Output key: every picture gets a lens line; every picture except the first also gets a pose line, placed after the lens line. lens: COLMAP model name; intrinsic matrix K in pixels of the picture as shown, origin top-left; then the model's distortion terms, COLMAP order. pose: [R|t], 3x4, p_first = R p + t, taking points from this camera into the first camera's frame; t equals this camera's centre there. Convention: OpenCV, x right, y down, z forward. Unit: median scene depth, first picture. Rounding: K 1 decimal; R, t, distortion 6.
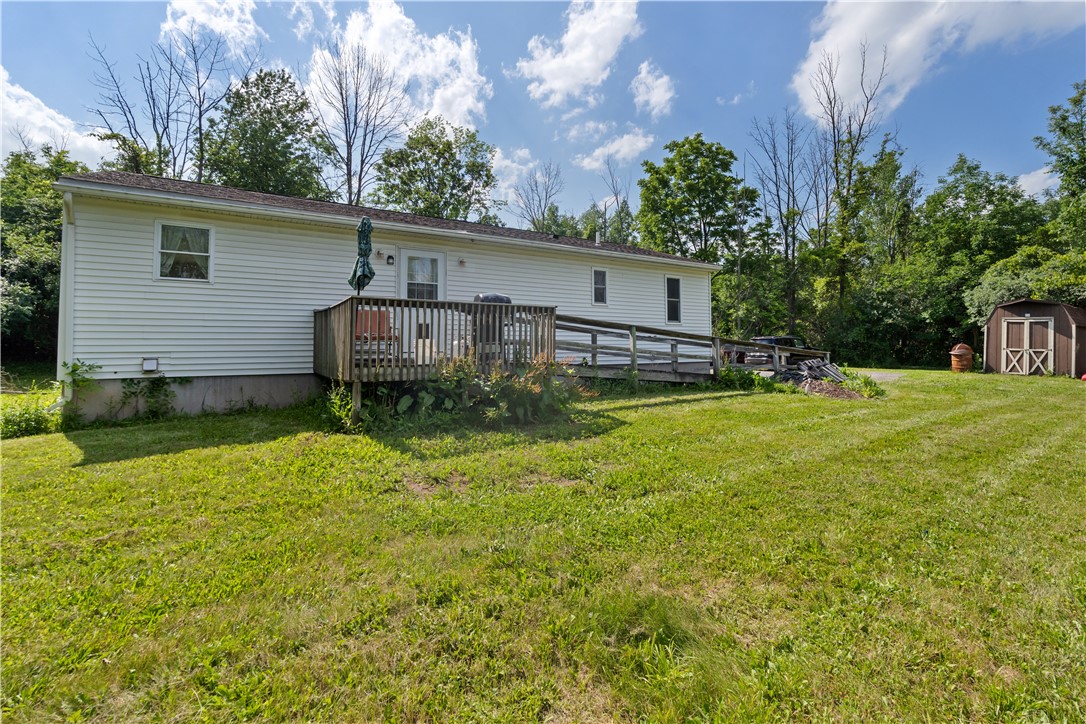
lens RADIAL K [[482.3, 0, 553.6], [0, 482.3, 332.6], [0, 0, 1]] dist [-0.003821, -0.000175]
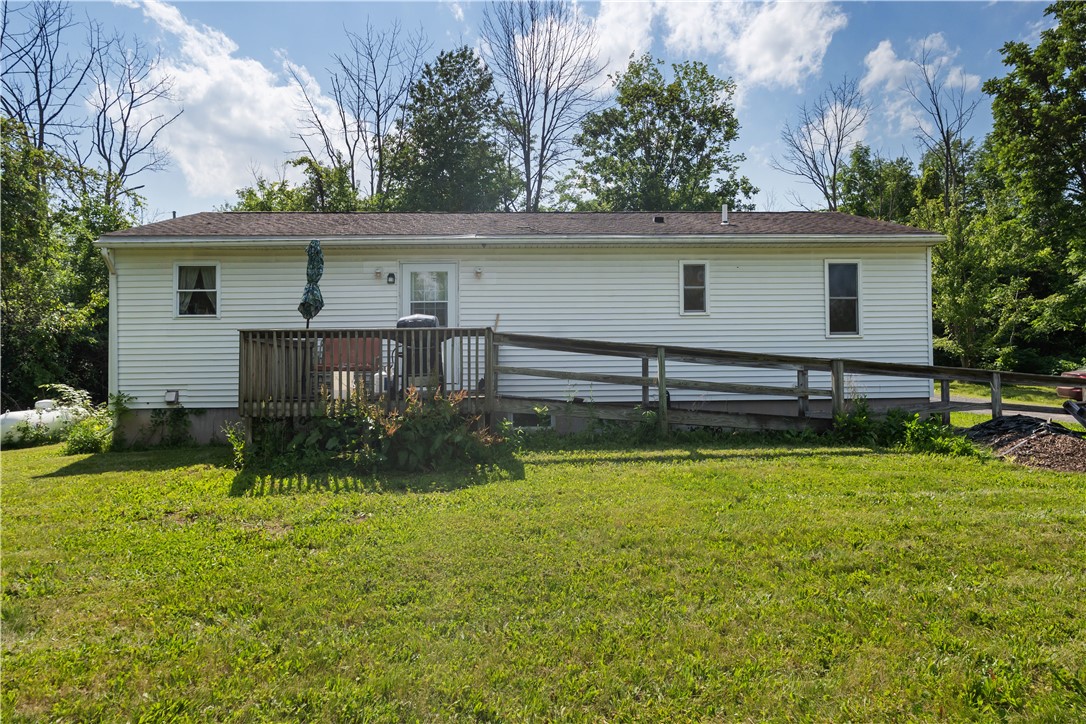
lens RADIAL K [[680.7, 0, 542.4], [0, 680.7, 360.9], [0, 0, 1]] dist [0.003940, 0.004245]
pose [[0.868638, -0.014794, -0.495227, 0.470201], [0.023536, 0.999658, 0.011419, -0.007951], [0.494888, -0.021575, 0.868689, 0.053262]]
